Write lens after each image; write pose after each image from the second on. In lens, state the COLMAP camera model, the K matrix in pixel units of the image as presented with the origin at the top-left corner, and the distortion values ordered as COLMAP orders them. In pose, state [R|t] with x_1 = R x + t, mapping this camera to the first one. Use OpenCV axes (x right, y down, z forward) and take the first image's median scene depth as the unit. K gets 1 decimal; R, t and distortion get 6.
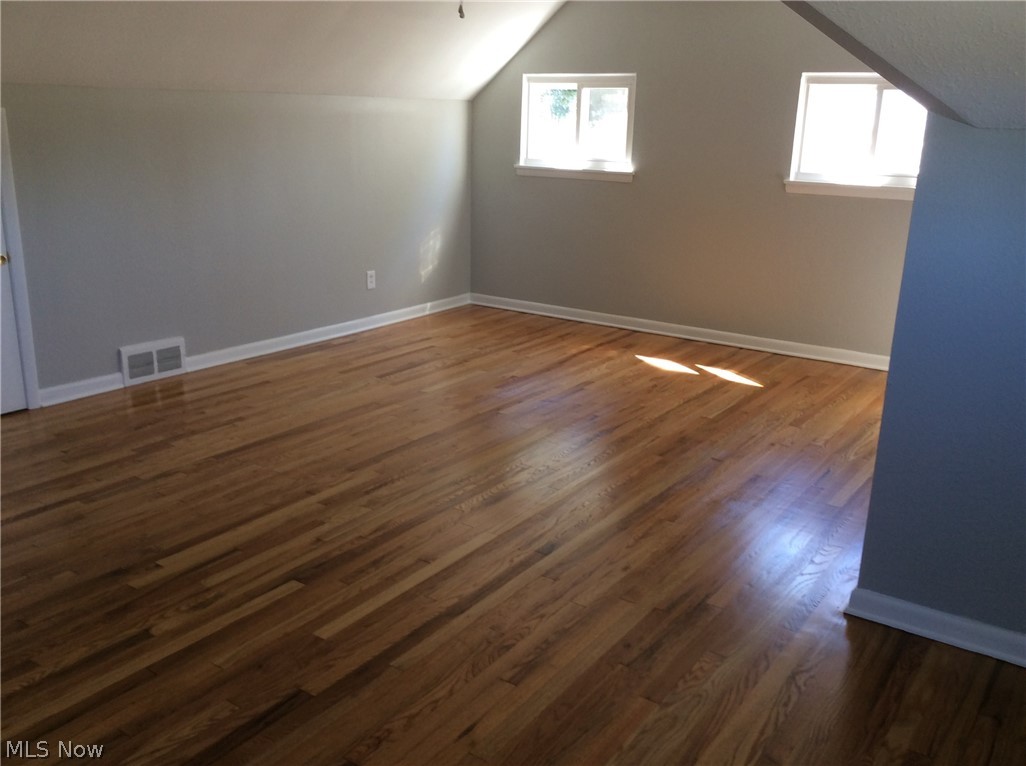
lens RADIAL K [[927.3, 0, 513.0], [0, 927.3, 383.0], [0, 0, 1]] dist [0.108827, -0.188139]
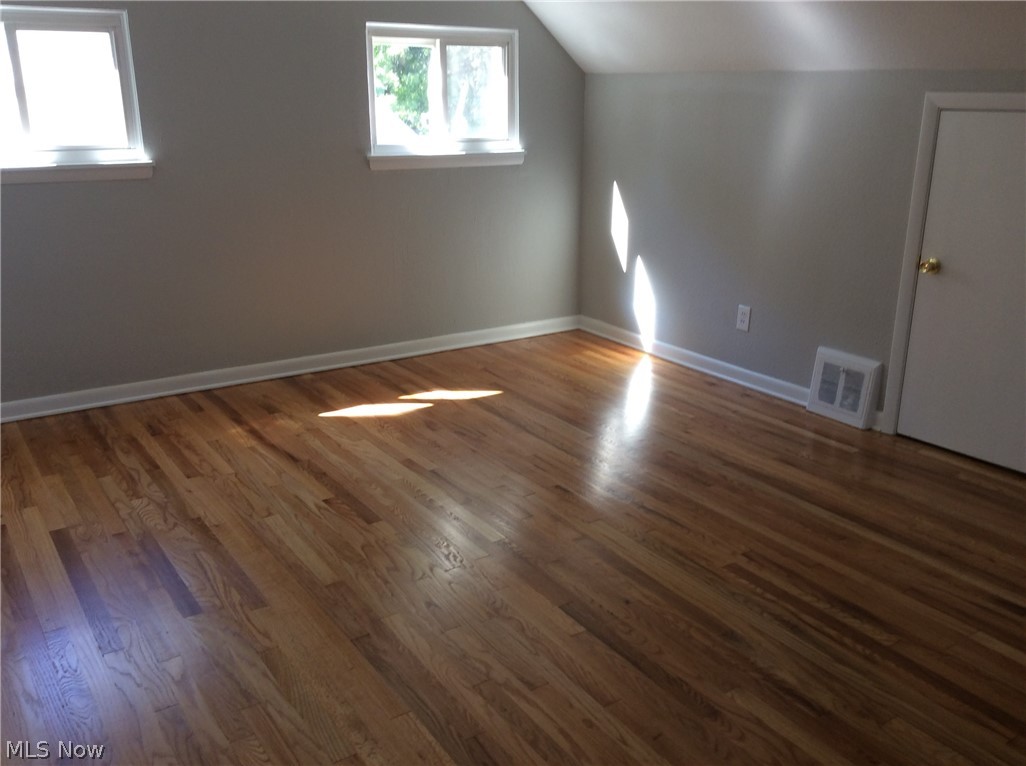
lens RADIAL K [[927.3, 0, 513.0], [0, 927.3, 383.0], [0, 0, 1]] dist [0.108827, -0.188139]
pose [[0.363505, -0.298572, 0.882451, -0.456231], [0.262638, 0.941671, 0.210421, -0.170590], [-0.893804, 0.155276, 0.420718, 0.581991]]
